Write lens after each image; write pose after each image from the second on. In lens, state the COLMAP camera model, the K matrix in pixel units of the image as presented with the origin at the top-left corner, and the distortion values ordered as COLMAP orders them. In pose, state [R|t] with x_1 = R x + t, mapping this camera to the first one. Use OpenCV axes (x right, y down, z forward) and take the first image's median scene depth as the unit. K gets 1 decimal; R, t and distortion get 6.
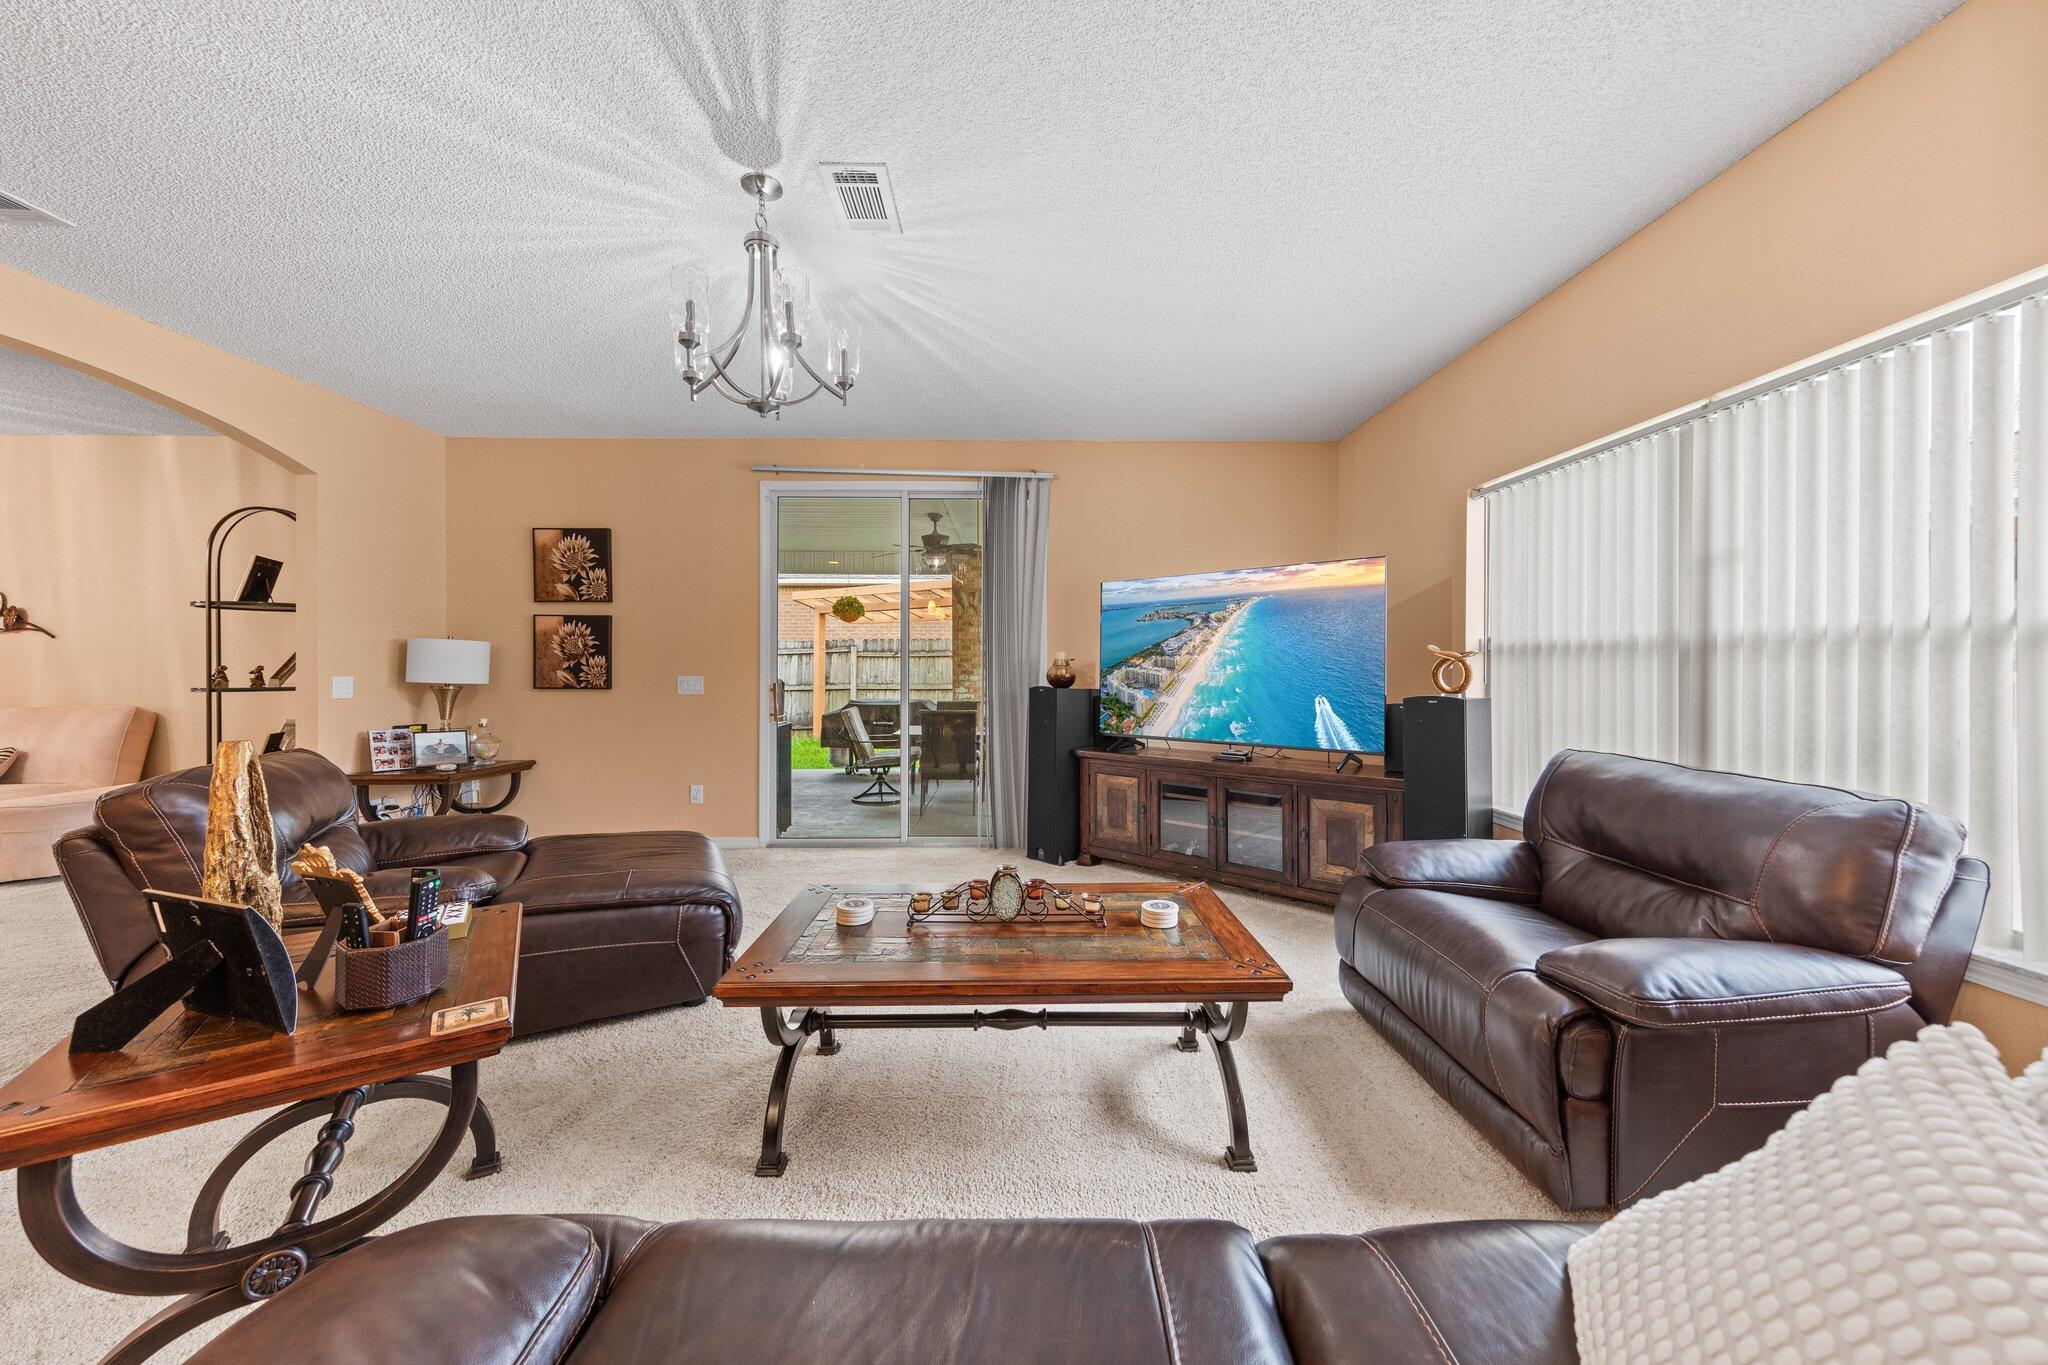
lens RADIAL K [[749.8, 0, 1038.0], [0, 749.8, 665.9], [0, 0, 1]] dist [0.002406, 0.000183]
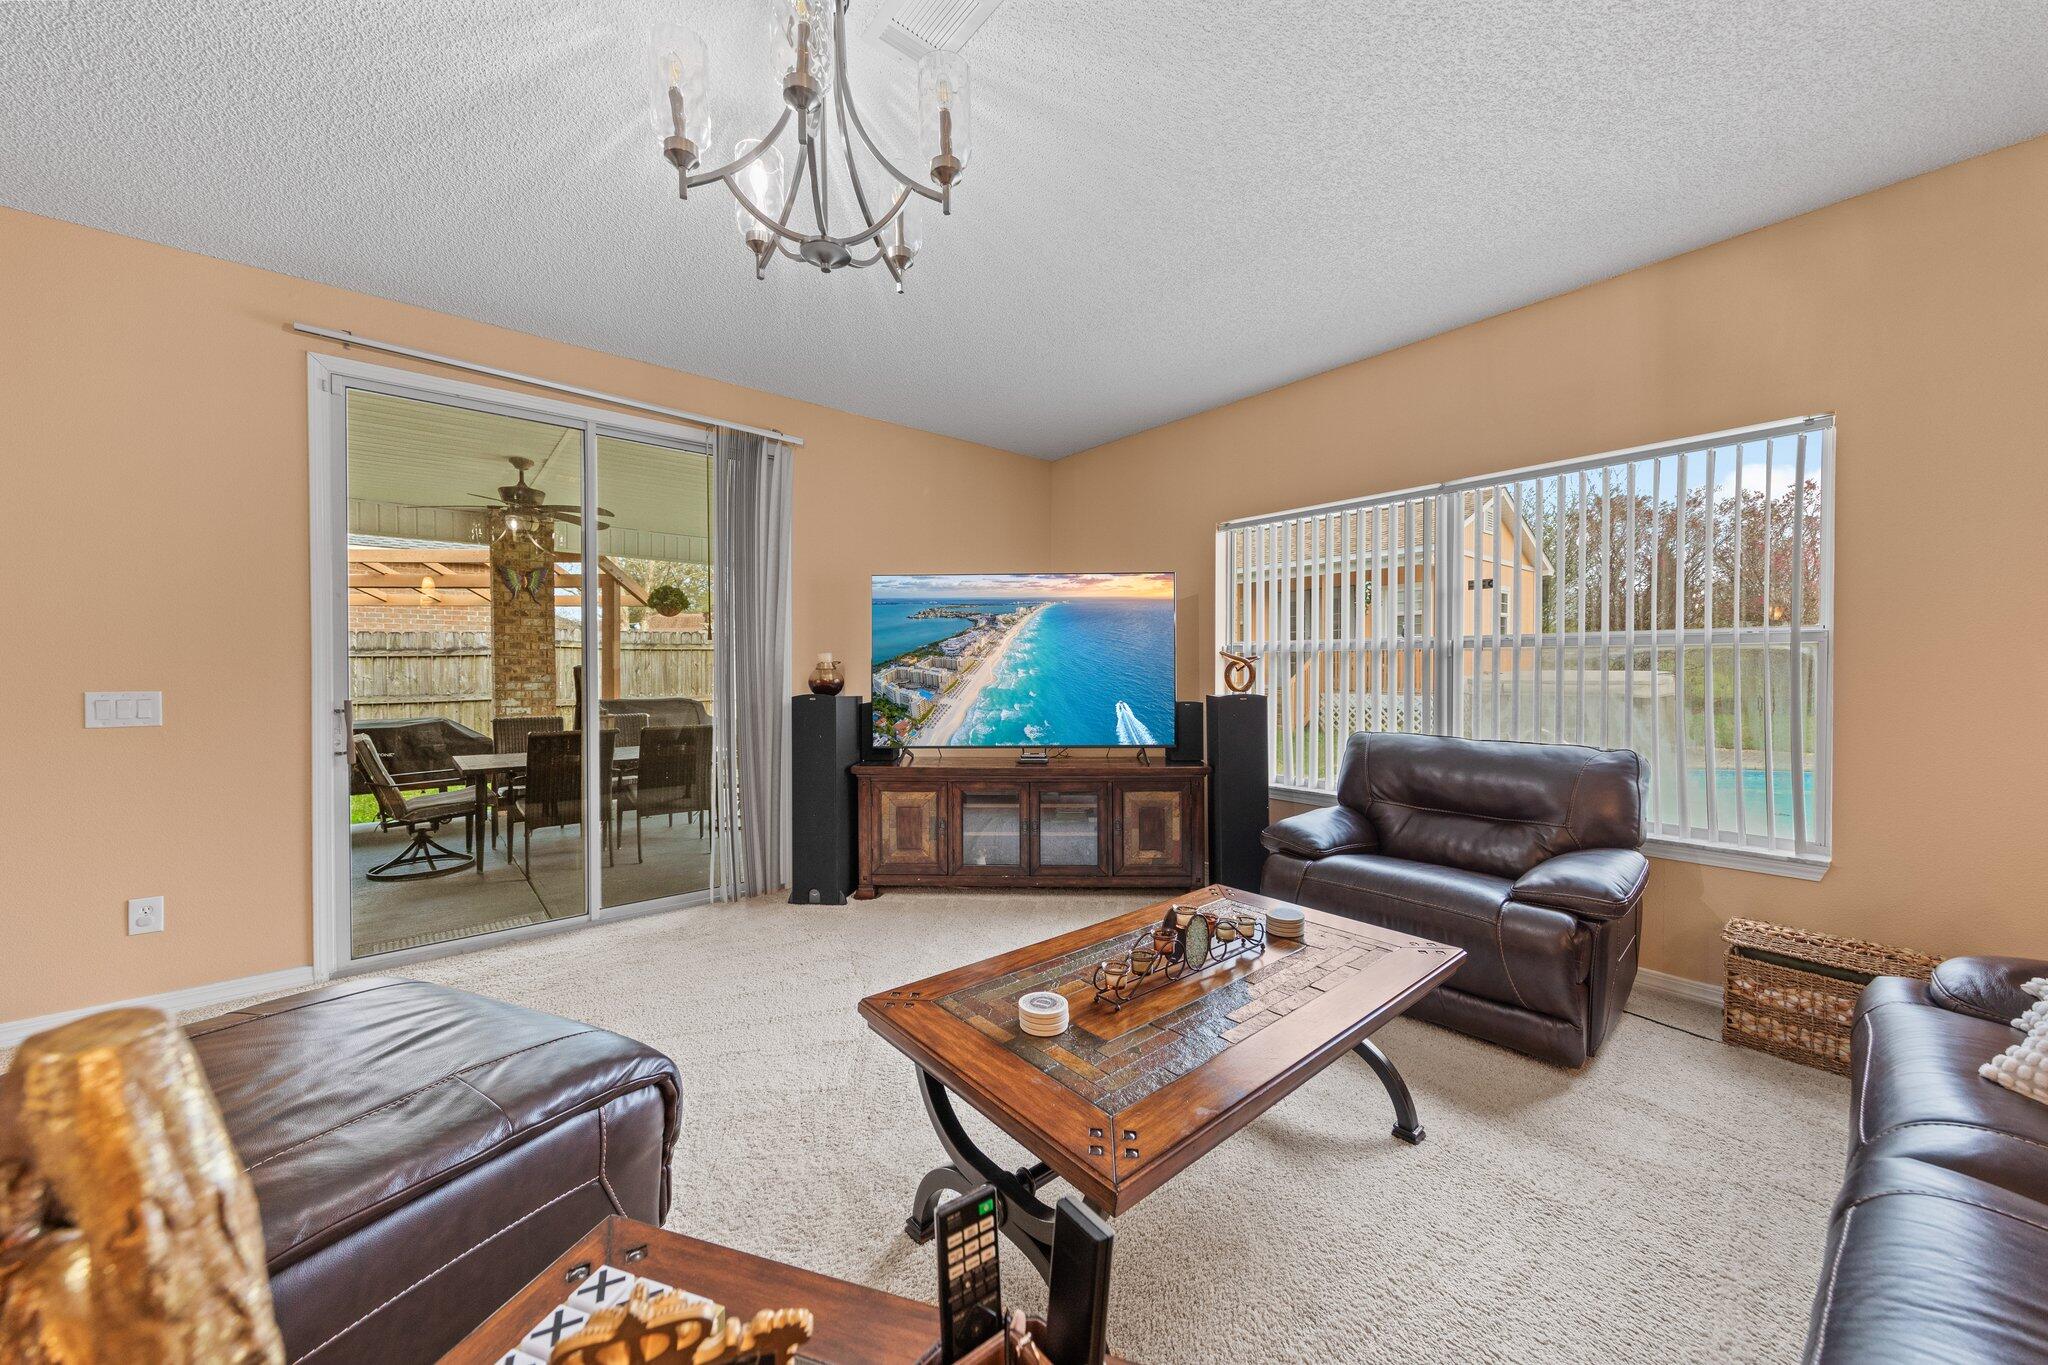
lens RADIAL K [[733.7, 0, 1019.4], [0, 733.7, 673.9], [0, 0, 1]] dist [0.000405, -0.000166]
pose [[0.769286, -0.005987, 0.638877, -0.368411], [0.001720, 0.999972, 0.007299, -0.000879], [-0.638903, -0.004516, 0.769274, 0.249044]]
